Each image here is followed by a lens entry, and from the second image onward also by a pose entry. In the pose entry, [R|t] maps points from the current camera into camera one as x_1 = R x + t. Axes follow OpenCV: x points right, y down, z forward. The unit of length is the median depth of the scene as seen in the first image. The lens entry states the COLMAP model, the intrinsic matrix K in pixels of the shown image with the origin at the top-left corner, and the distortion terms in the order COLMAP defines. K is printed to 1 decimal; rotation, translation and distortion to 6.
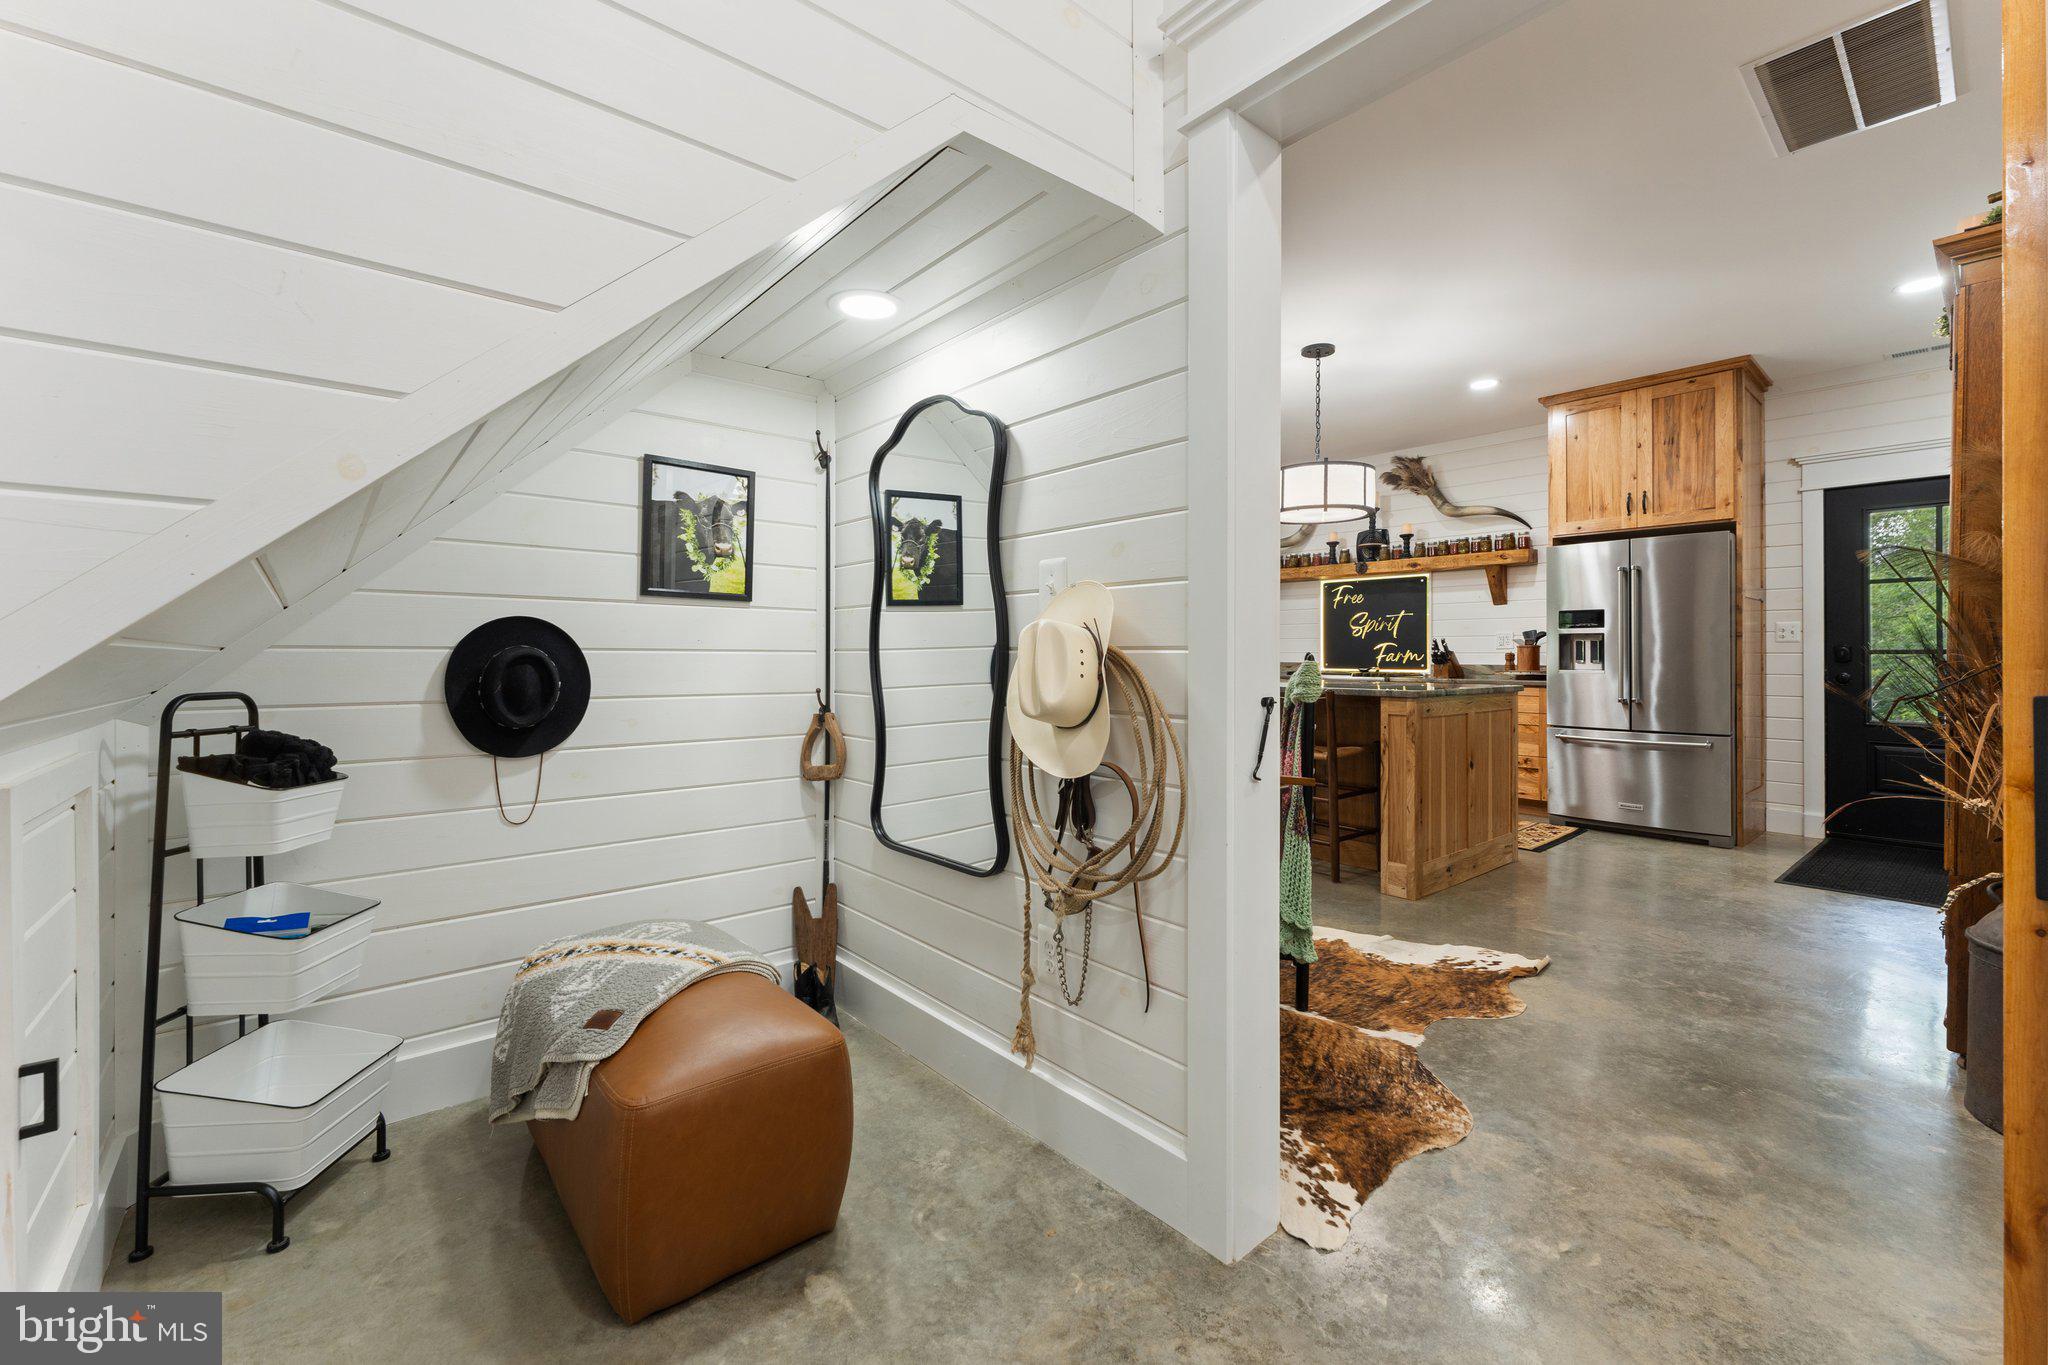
lens RADIAL K [[830.3, 0, 1032.3], [0, 830.3, 648.9], [0, 0, 1]] dist [-0.002940, 0.000408]
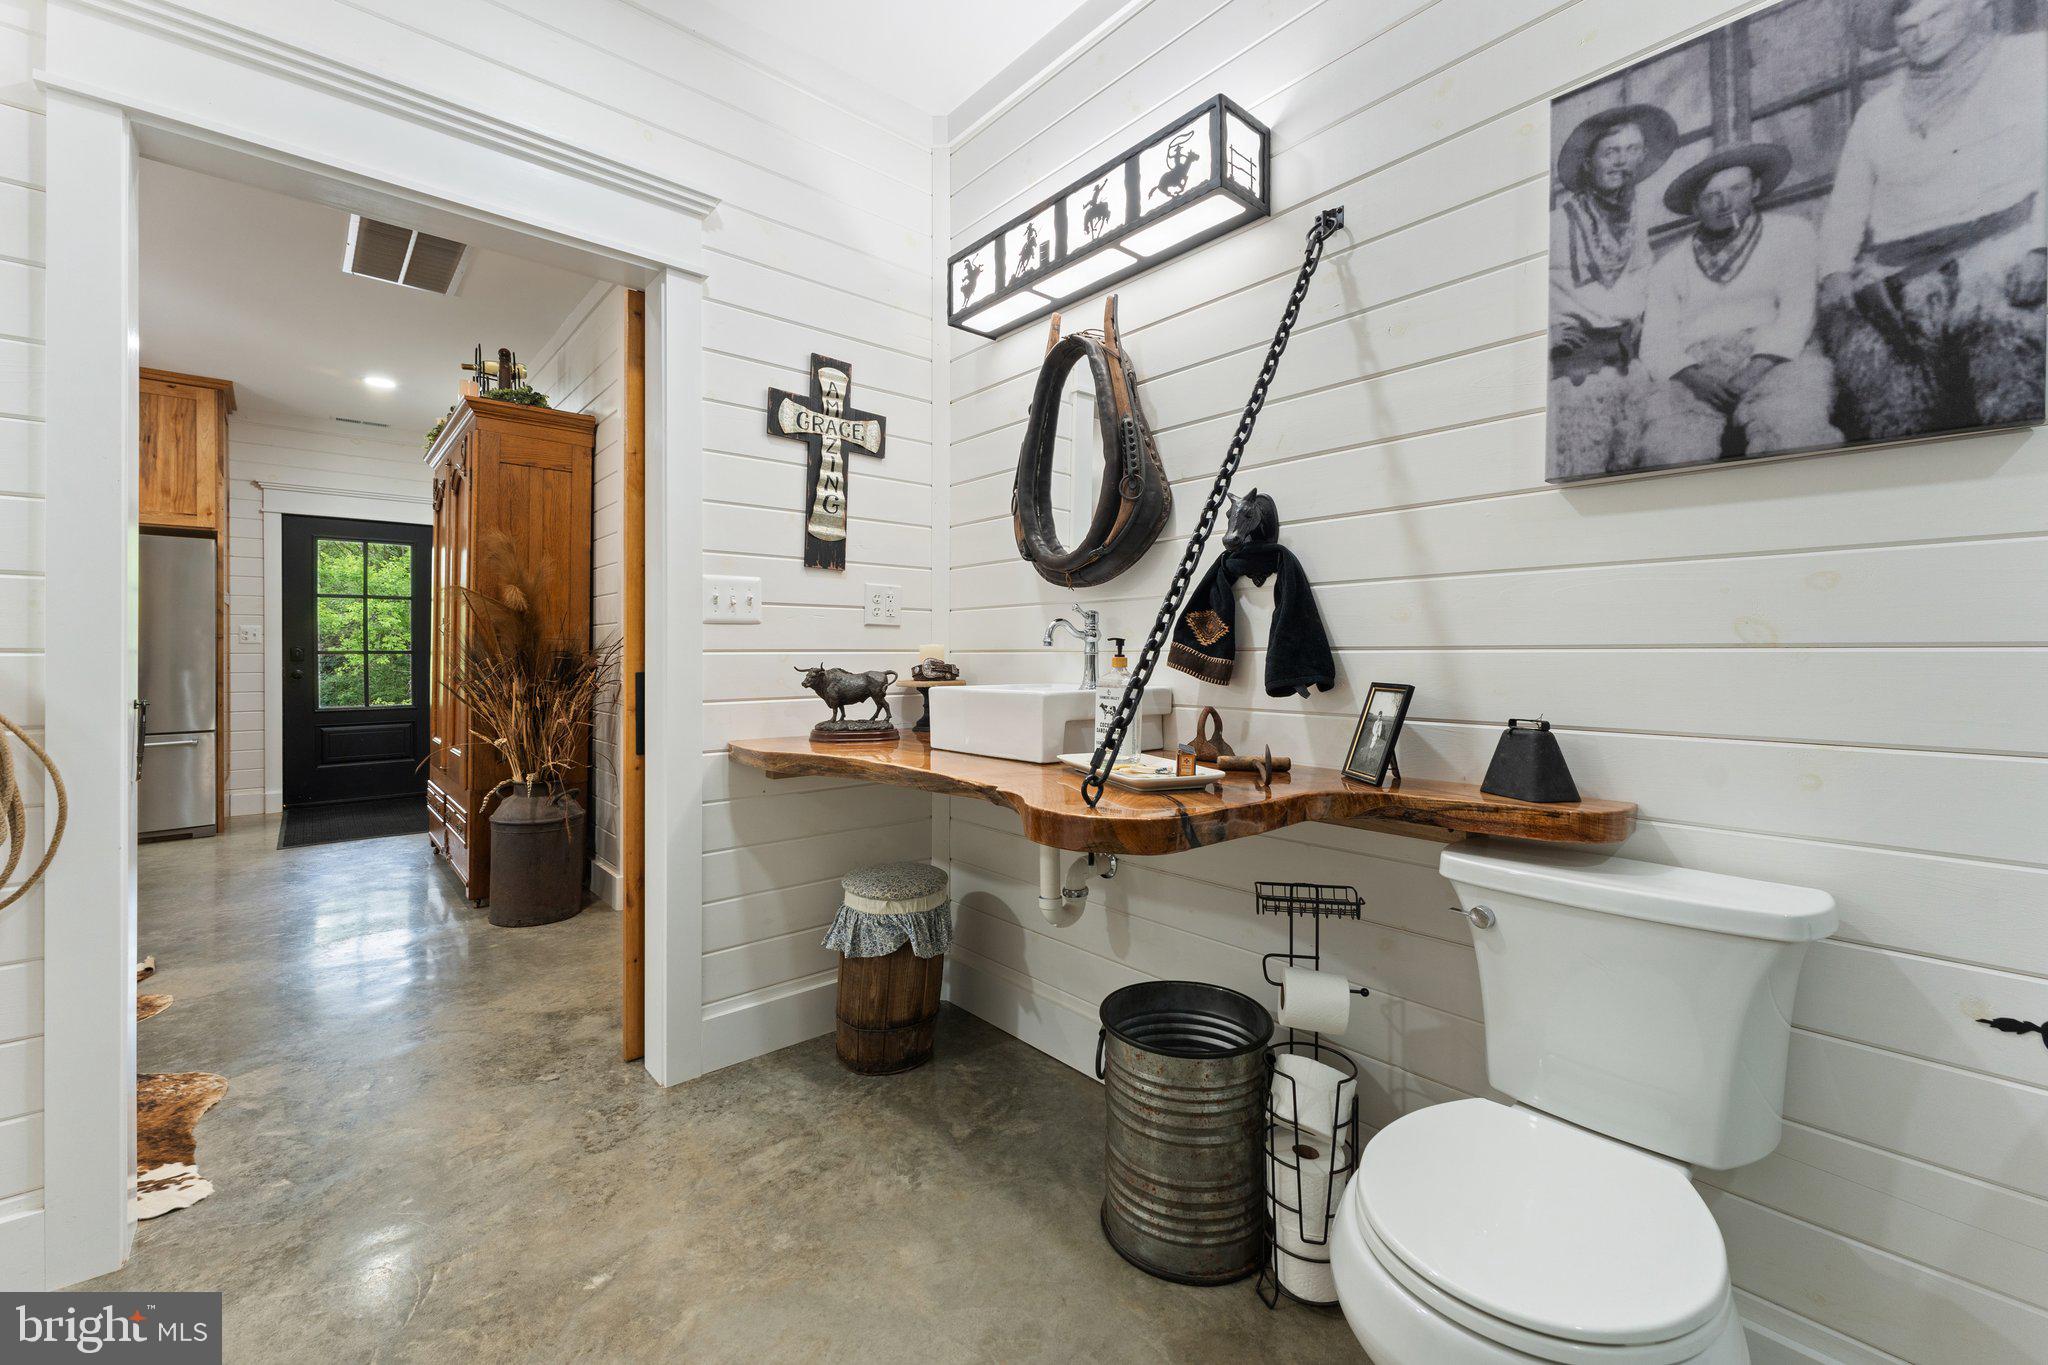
lens RADIAL K [[830.3, 0, 1012.8], [0, 830.3, 654.1], [0, 0, 1]] dist [-0.002940, 0.000408]
pose [[-0.013626, -0.004246, 0.999898, -0.220747], [-0.002684, 0.999988, 0.004210, -0.001461], [-0.999904, -0.002626, -0.013637, -0.016841]]
